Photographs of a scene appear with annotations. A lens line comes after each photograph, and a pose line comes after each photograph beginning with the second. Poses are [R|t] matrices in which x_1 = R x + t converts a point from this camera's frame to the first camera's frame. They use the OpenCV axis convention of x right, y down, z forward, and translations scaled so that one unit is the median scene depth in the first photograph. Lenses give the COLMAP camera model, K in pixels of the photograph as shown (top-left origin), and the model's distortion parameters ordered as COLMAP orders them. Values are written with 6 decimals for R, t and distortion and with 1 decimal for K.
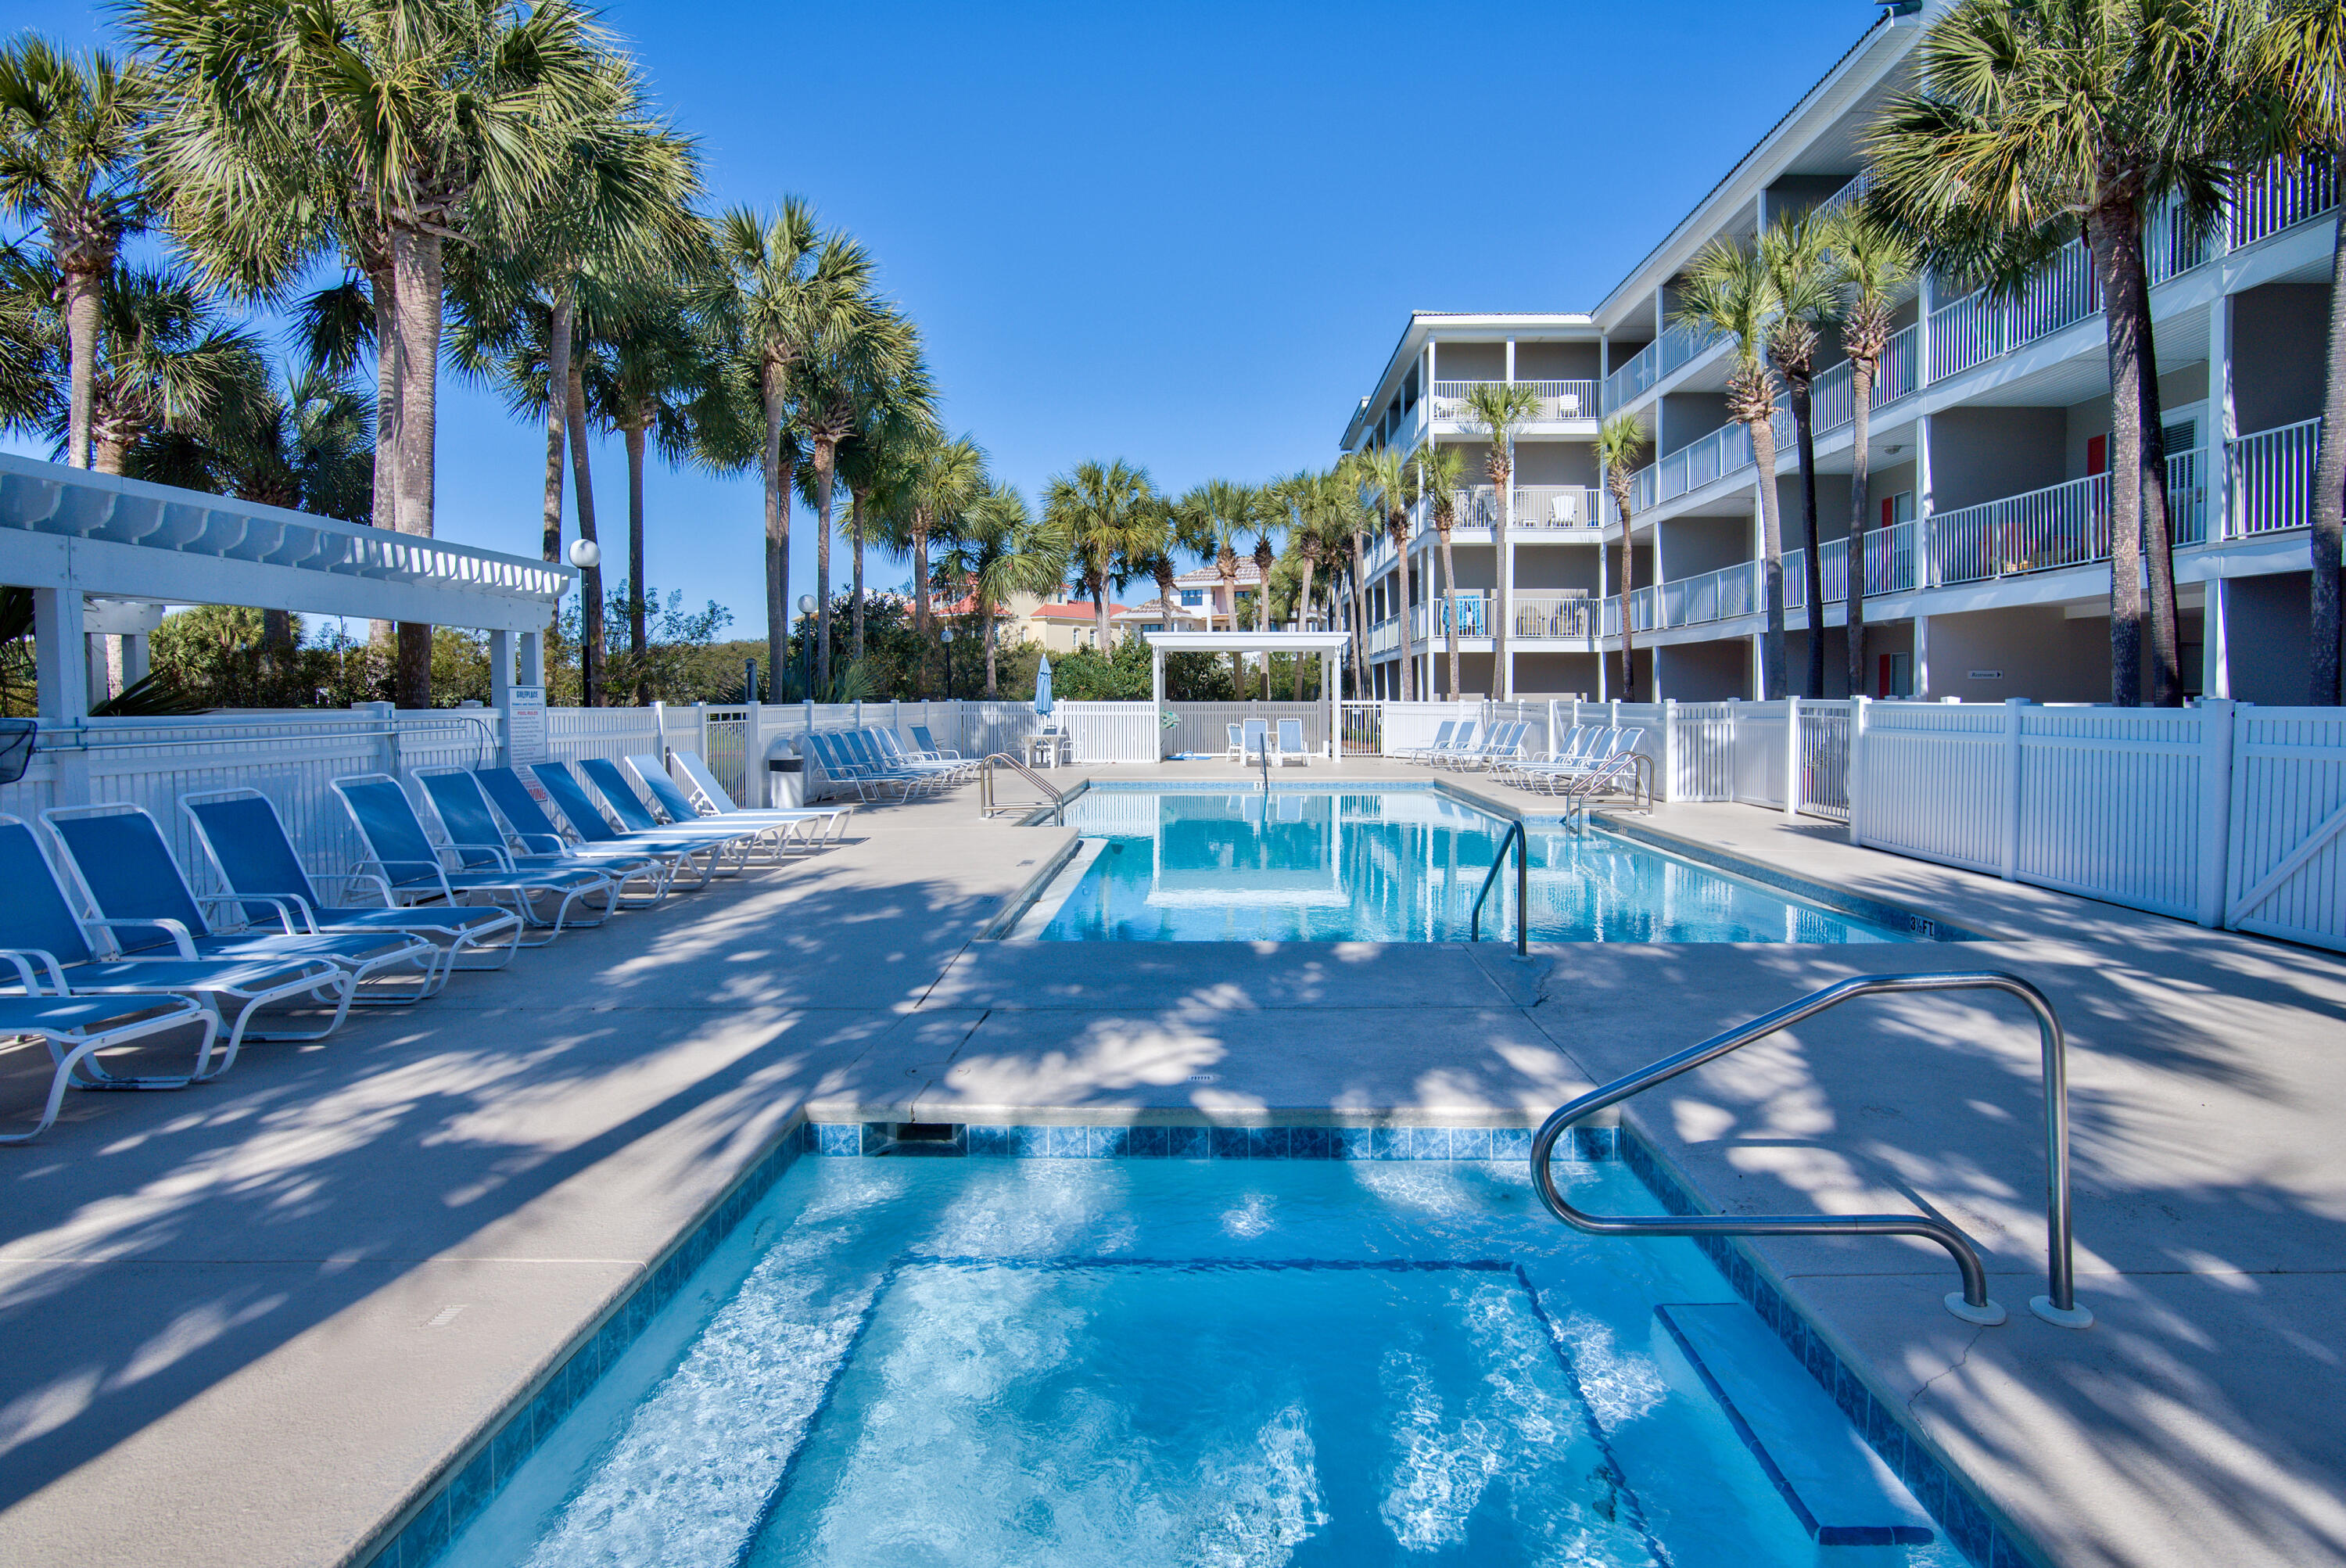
lens RADIAL K [[1192.3, 0, 1178.0], [0, 1192.3, 839.7], [0, 0, 1]] dist [-0.021418, -0.000180]
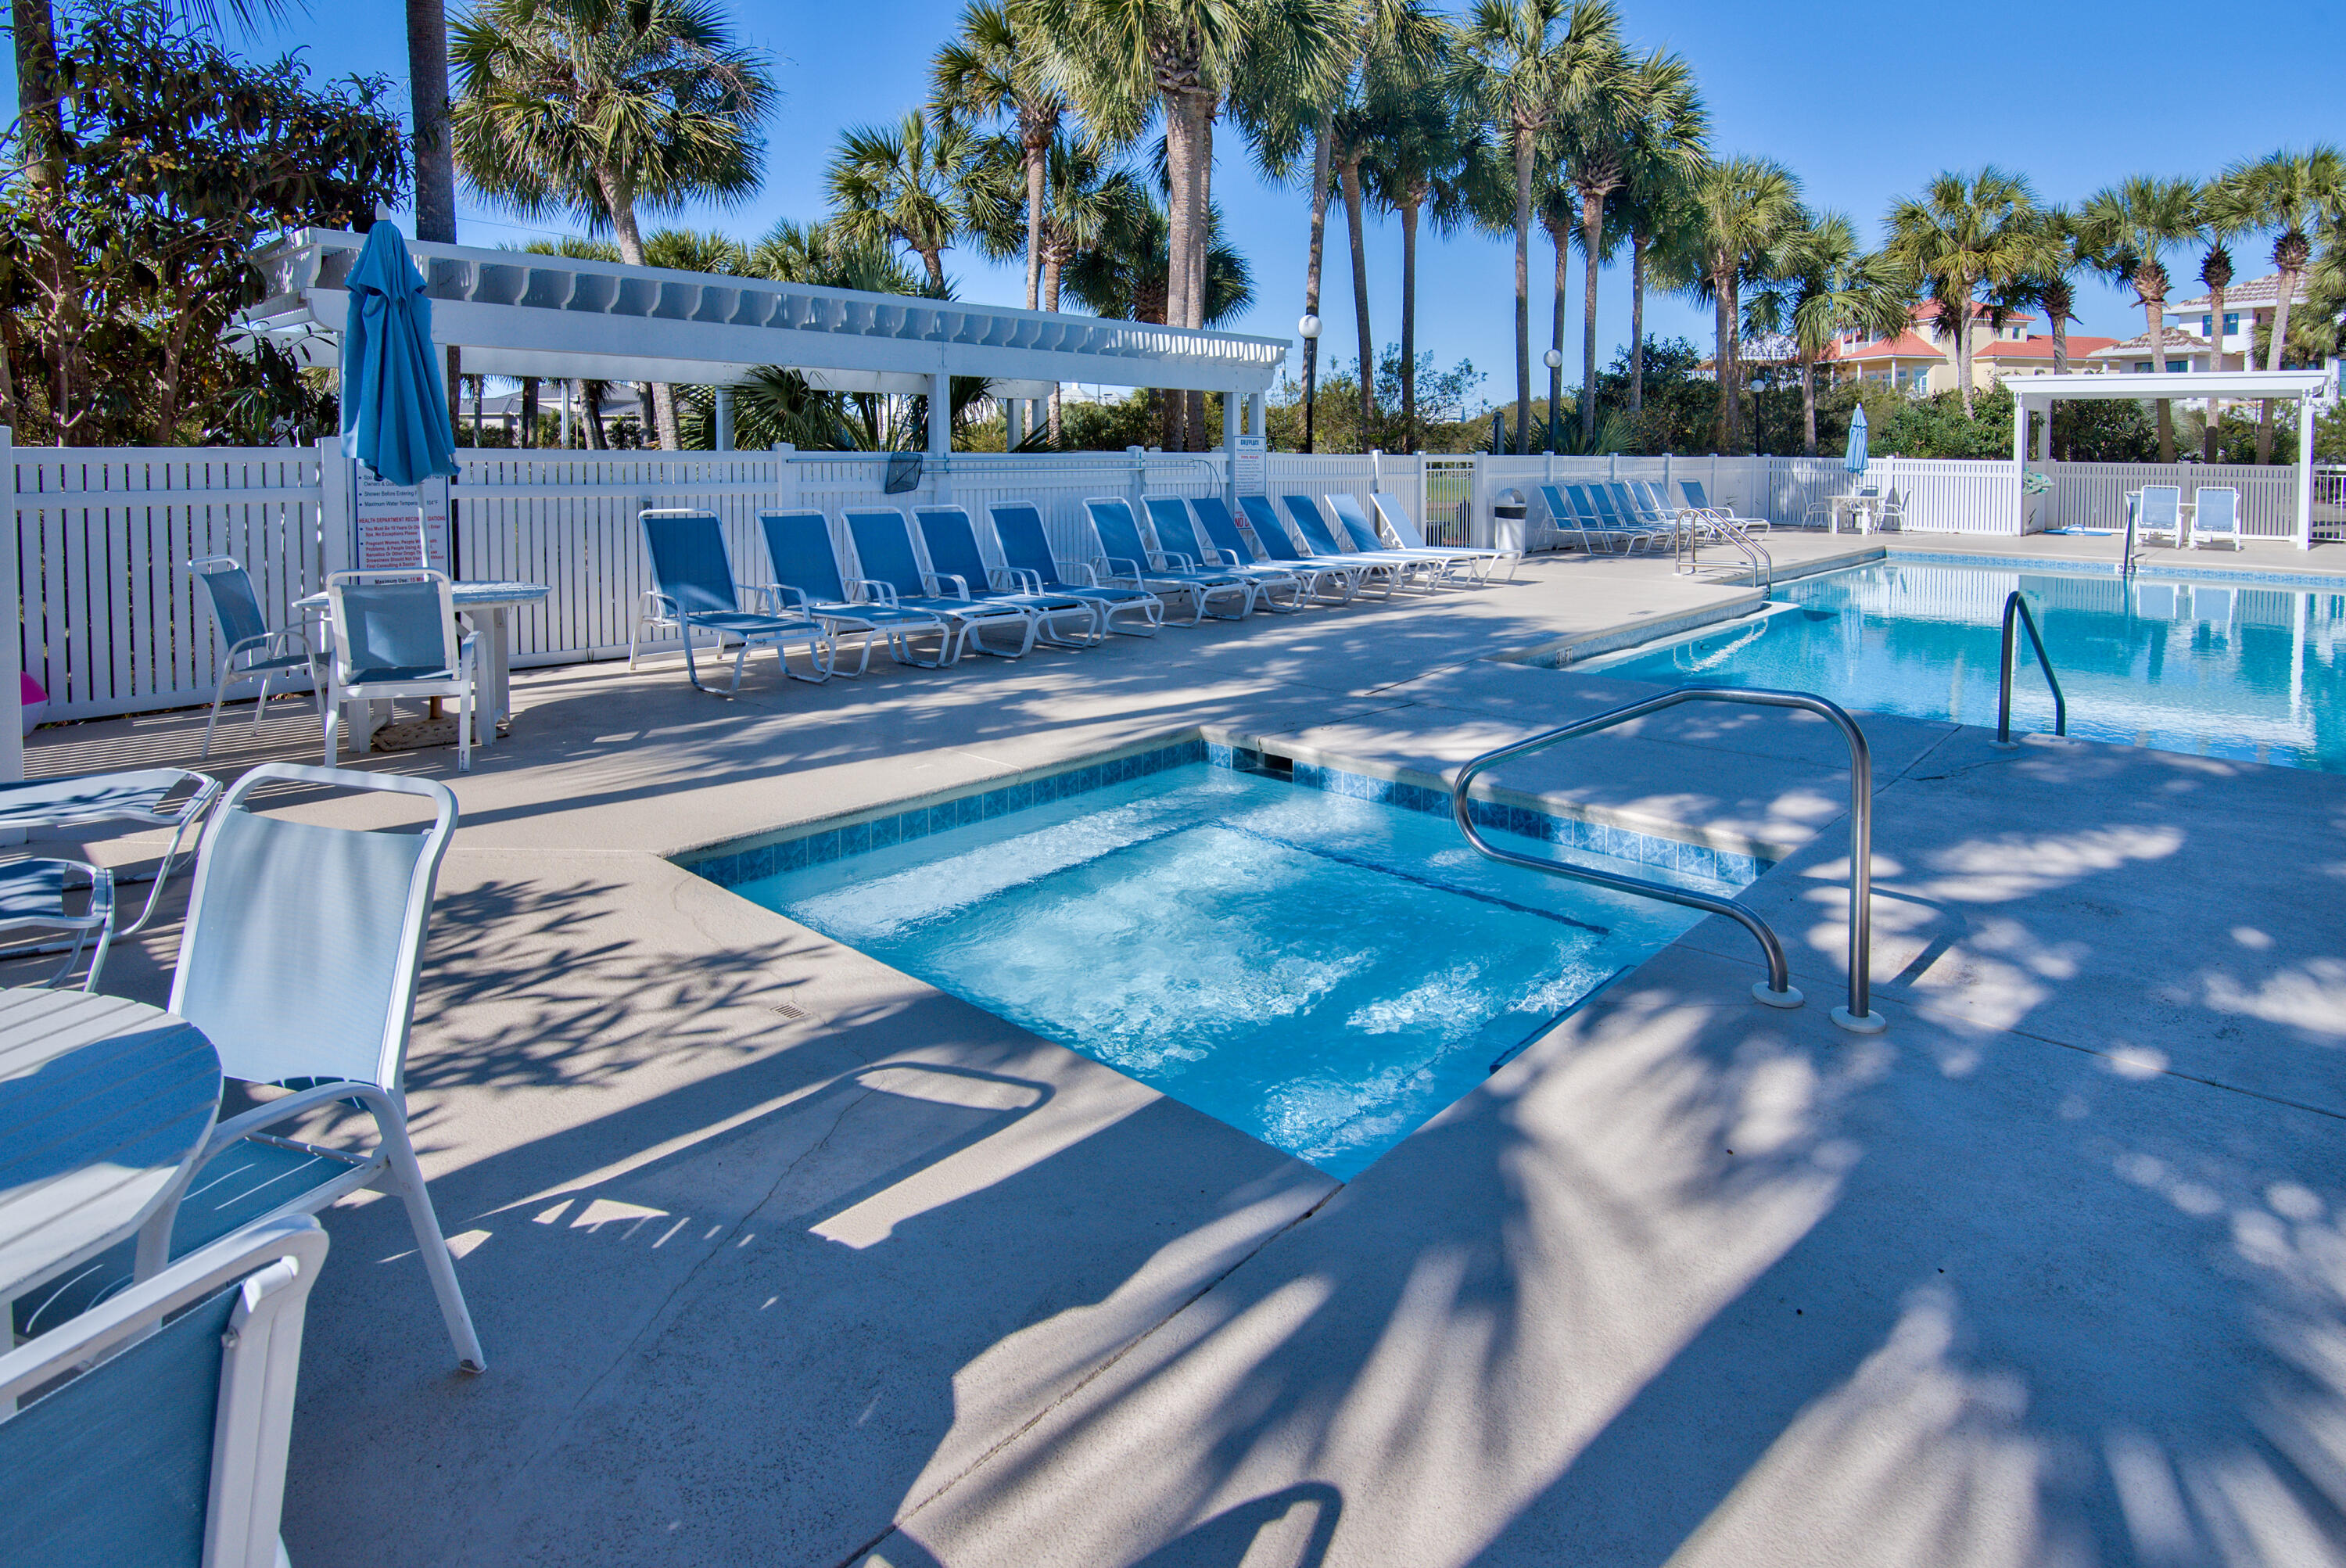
lens RADIAL K [[1230.1, 0, 1178.4], [0, 1230.1, 692.8], [0, 0, 1]] dist [-0.021762, 0.001400]
pose [[0.759374, 0.134089, -0.636688, 0.178402], [-0.085851, 0.990628, 0.106237, 0.007222], [0.644966, -0.026013, 0.763769, -0.047182]]
